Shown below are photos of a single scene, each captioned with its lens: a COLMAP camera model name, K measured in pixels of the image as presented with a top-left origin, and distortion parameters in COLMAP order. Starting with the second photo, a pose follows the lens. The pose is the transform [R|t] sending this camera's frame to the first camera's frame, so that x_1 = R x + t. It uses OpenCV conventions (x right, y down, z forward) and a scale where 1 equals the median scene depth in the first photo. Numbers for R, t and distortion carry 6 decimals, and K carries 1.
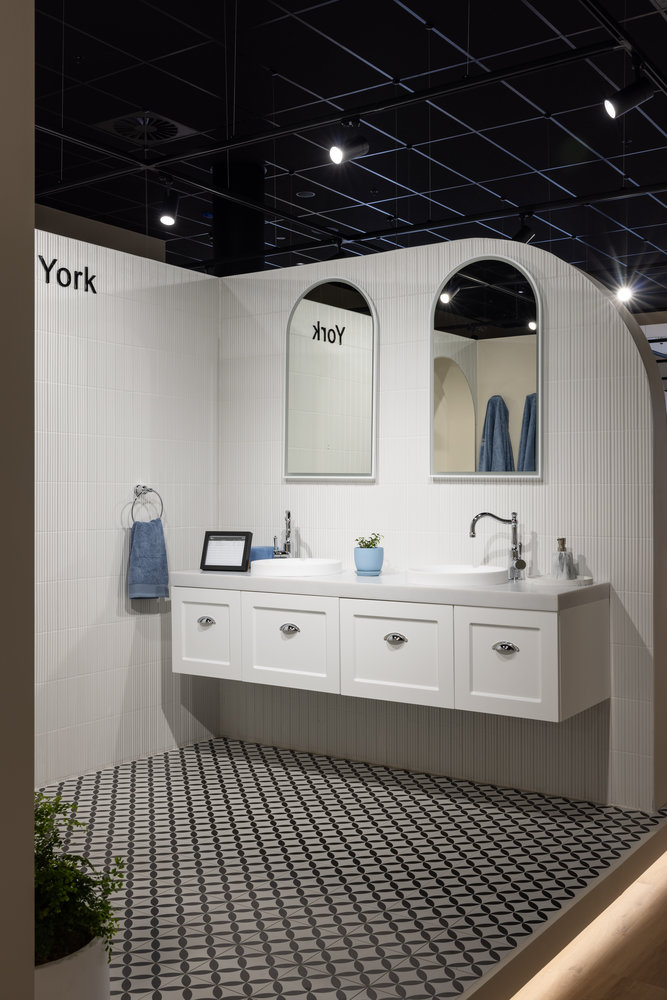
lens RADIAL K [[1056.9, 0, 337.2], [0, 1056.9, 496.0], [0, 0, 1]] dist [0.001058, 0.000000]
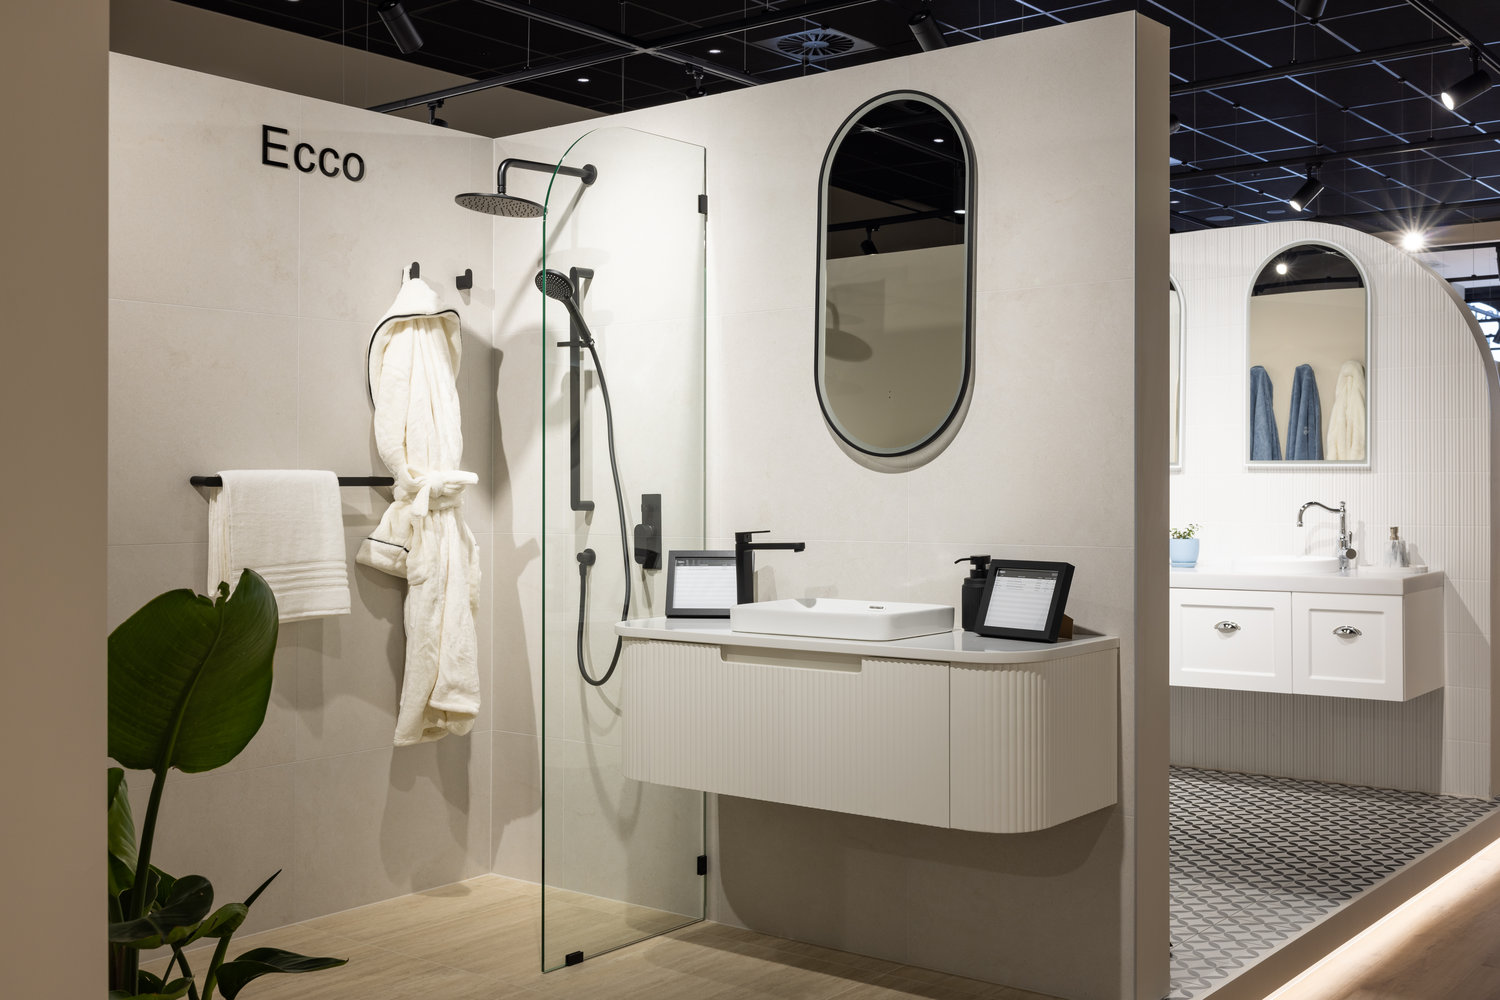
lens RADIAL K [[1585.4, 0, 804.2], [0, 1585.4, 503.5], [0, 0, 1]] dist [0.001058, 0.000000]
pose [[0.998054, -0.003827, -0.062244, -0.243785], [0.004354, 0.999956, 0.008327, 0.002849], [0.062210, -0.008582, 0.998026, -0.514985]]
